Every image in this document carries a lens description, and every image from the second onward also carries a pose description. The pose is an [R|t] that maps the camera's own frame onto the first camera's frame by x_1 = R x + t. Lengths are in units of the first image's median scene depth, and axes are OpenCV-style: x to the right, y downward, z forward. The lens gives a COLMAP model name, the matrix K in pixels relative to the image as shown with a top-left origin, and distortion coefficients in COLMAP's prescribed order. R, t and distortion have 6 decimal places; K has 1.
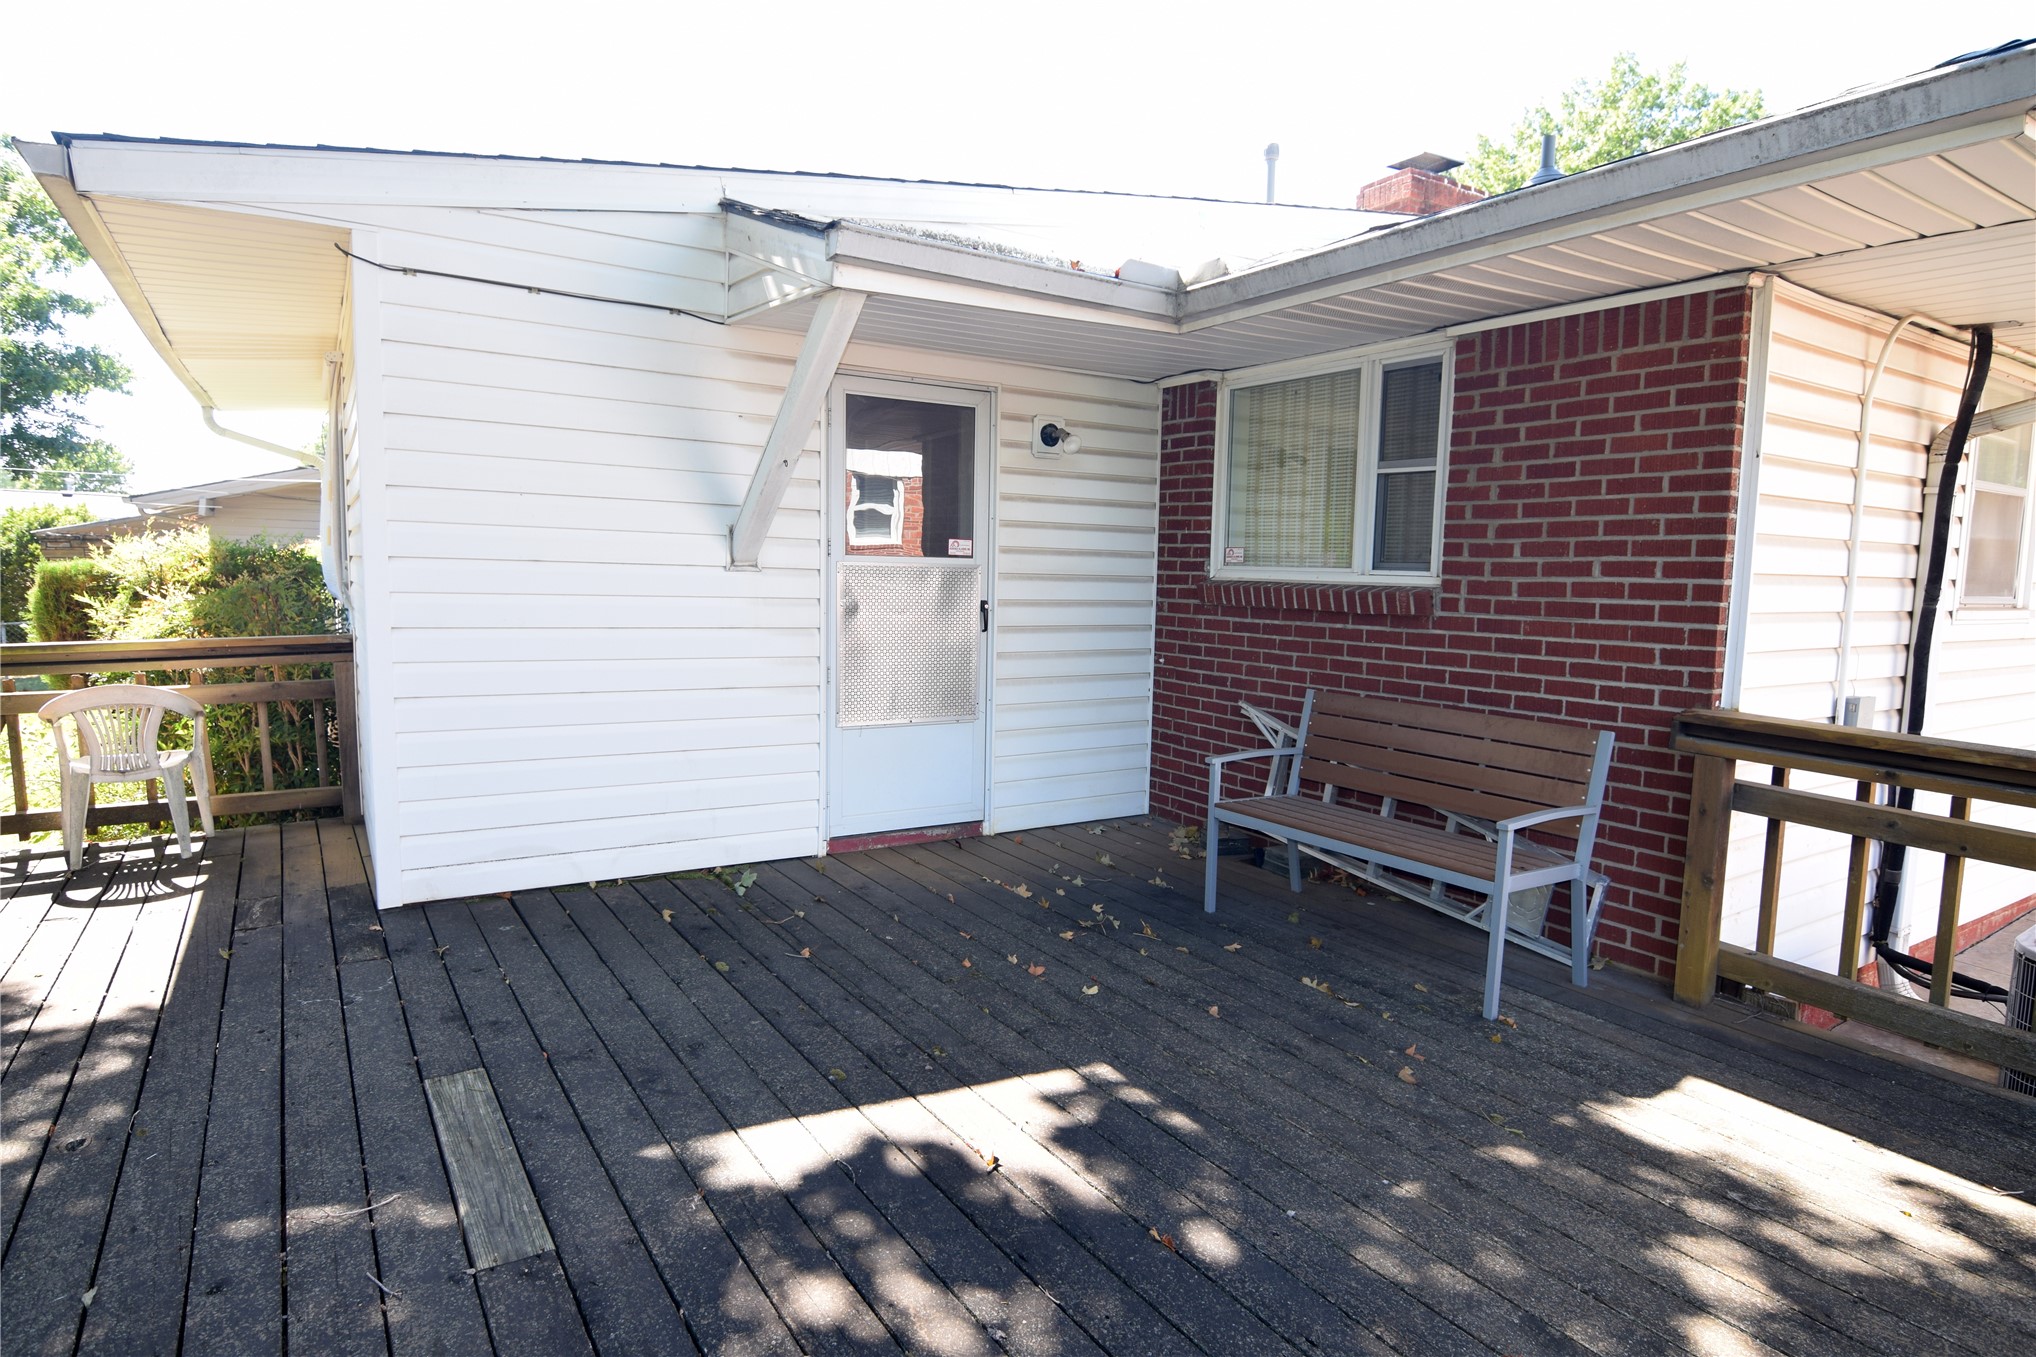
lens RADIAL K [[1134.5, 0, 1021.6], [0, 1134.5, 675.8], [0, 0, 1]] dist [-0.017497, 0.000205]
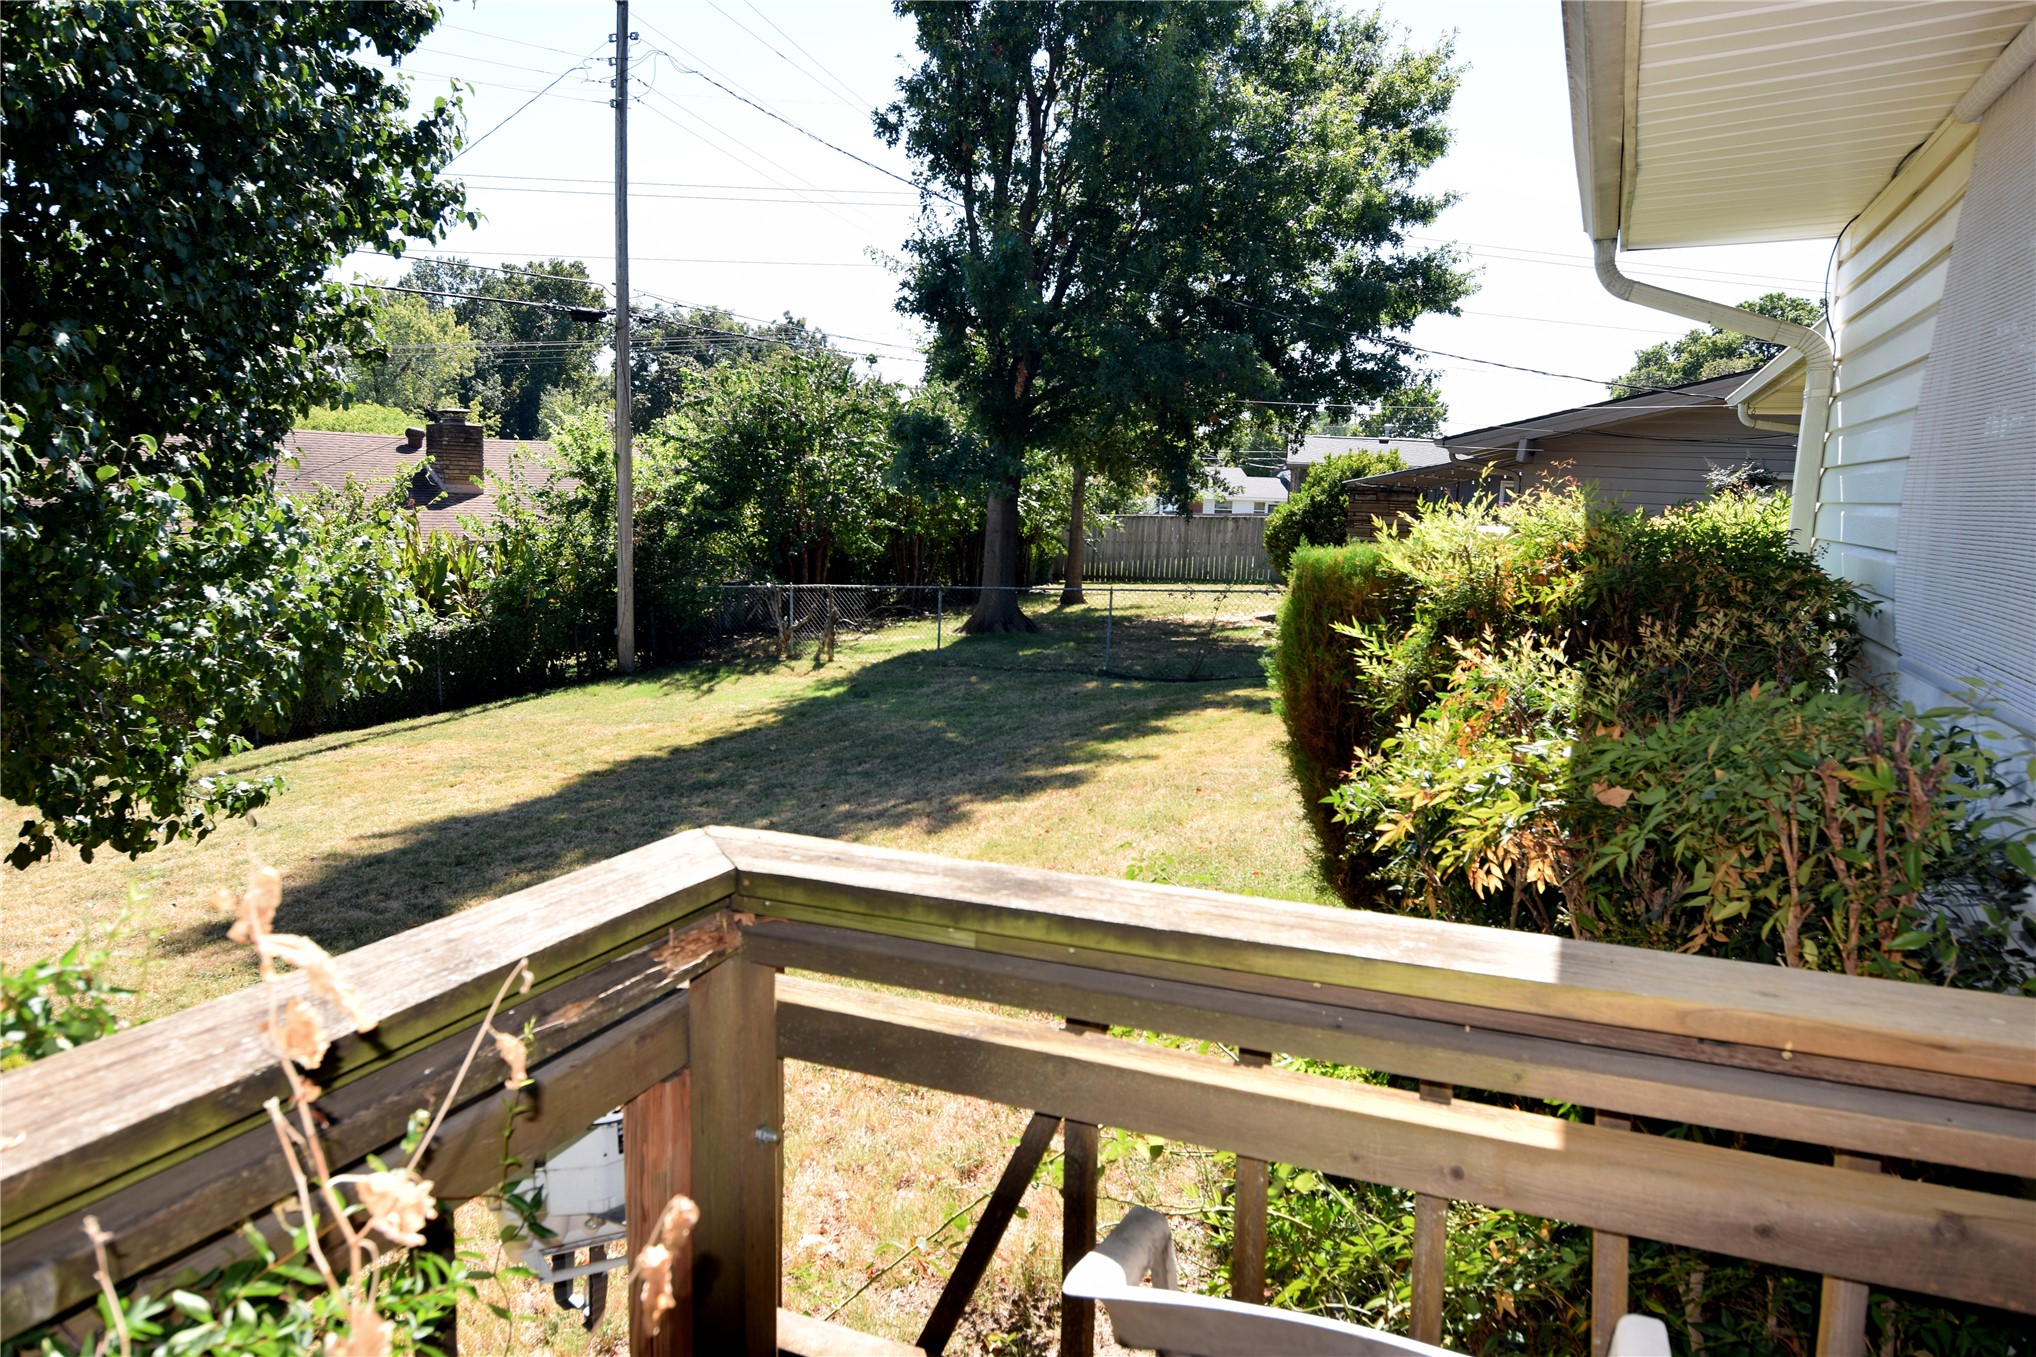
lens RADIAL K [[1351.9, 0, 1027.4], [0, 1351.9, 677.1], [0, 0, 1]] dist [0.005037, -0.022581]
pose [[0.576345, 0.118088, -0.808629, -0.415966], [-0.104165, 0.992049, 0.070631, -0.071343], [0.810541, 0.043523, 0.584063, 0.512750]]
